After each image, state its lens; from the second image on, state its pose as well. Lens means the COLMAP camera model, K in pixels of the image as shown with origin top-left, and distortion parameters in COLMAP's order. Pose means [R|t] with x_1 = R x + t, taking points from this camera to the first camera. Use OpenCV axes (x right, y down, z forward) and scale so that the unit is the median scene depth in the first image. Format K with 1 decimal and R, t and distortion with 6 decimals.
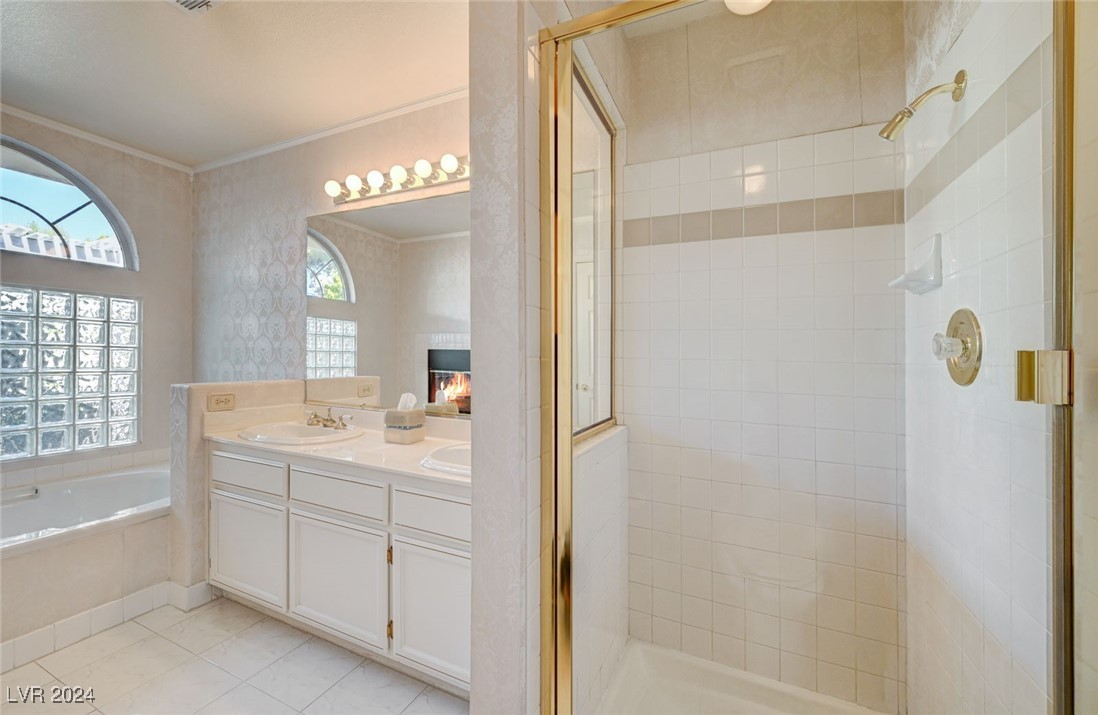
lens RADIAL K [[422.7, 0, 549.0], [0, 422.7, 357.5], [0, 0, 1]] dist [0.001133, 0.000124]
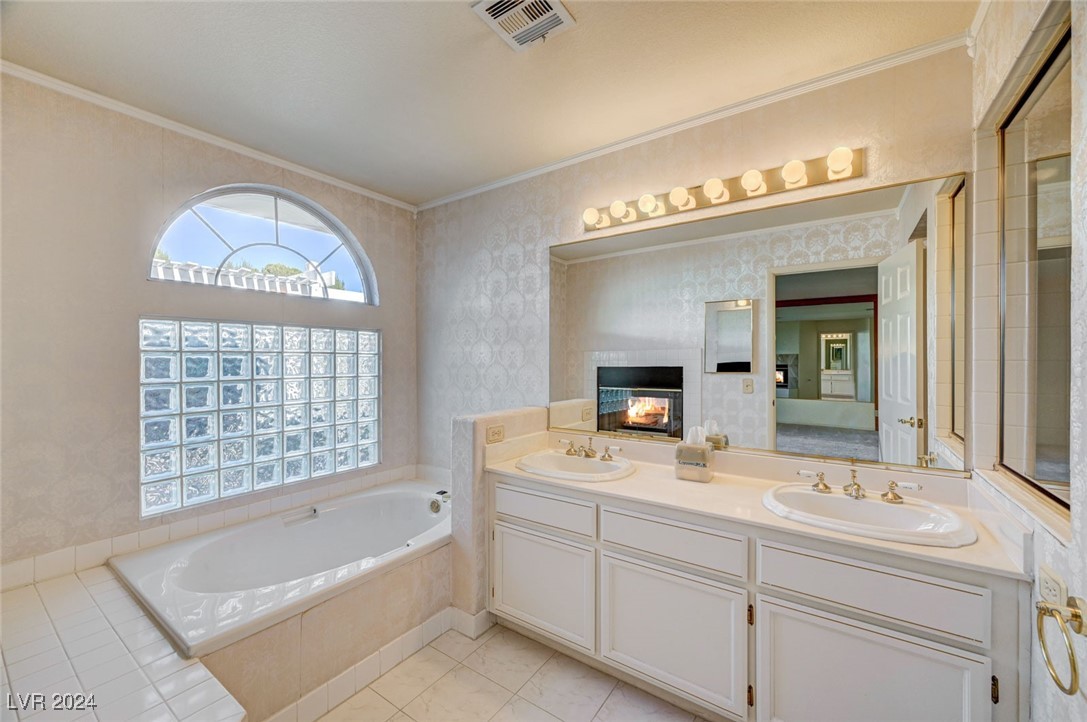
lens RADIAL K [[388.2, 0, 543.5], [0, 388.2, 361.0], [0, 0, 1]] dist [-0.000739, 0.000003]
pose [[0.991151, -0.021988, -0.130907, -0.449998], [0.022470, 0.999745, 0.002199, -0.058347], [0.130825, -0.005121, 0.991392, 0.076552]]
